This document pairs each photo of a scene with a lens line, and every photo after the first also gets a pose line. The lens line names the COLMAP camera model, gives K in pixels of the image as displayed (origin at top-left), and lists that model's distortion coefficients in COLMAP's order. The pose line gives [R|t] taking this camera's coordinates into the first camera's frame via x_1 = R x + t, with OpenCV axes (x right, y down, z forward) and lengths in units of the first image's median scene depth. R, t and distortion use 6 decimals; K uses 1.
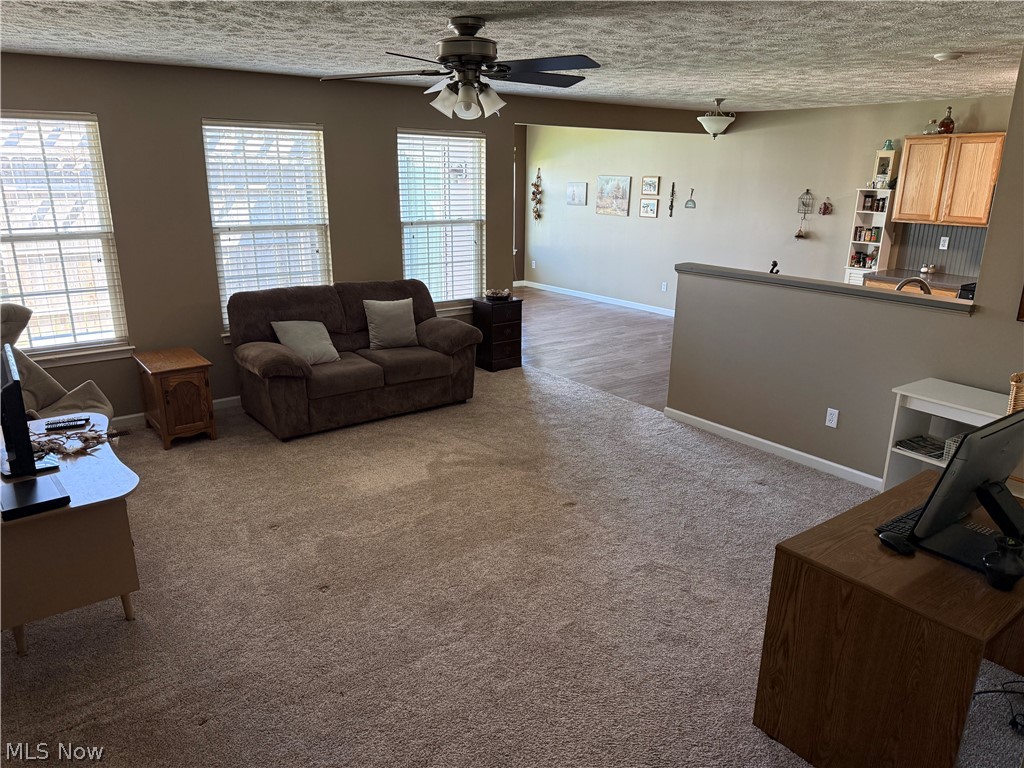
lens RADIAL K [[721.8, 0, 513.0], [0, 721.8, 383.8], [0, 0, 1]] dist [0.033813, -0.006572]
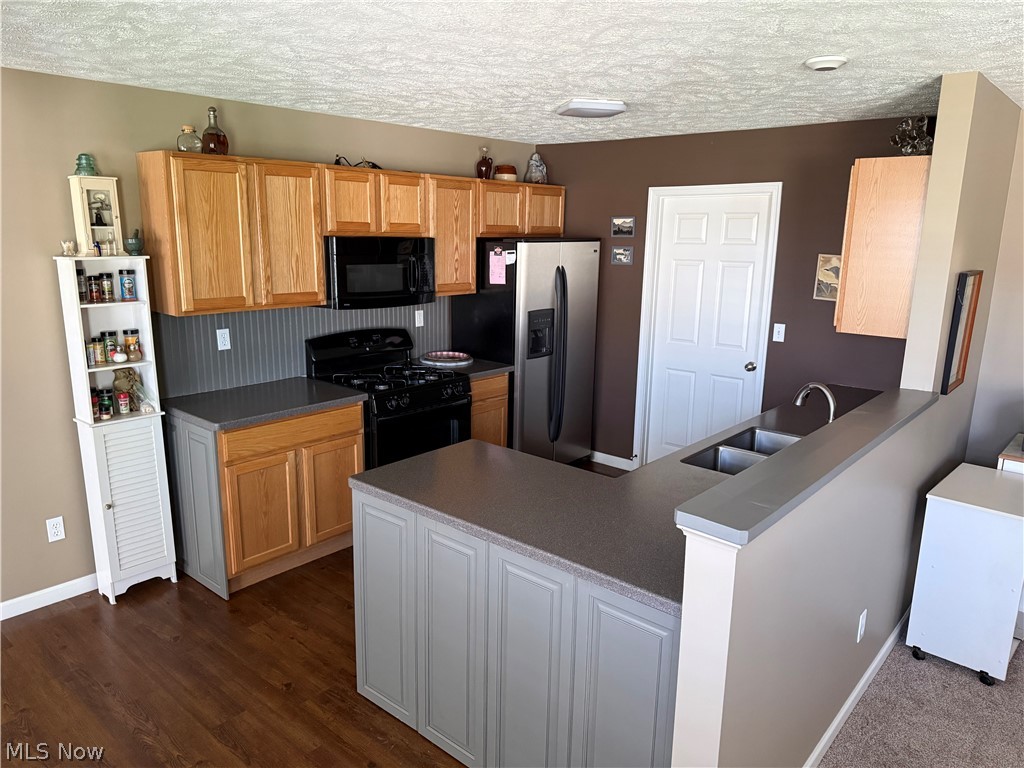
lens RADIAL K [[721.8, 0, 510.7], [0, 721.8, 385.8], [0, 0, 1]] dist [0.033813, -0.006572]
pose [[-0.211478, -0.228613, 0.950270, -0.027711], [0.265849, 0.922148, 0.281011, -0.274797], [-0.940532, 0.312056, -0.134237, 0.915701]]
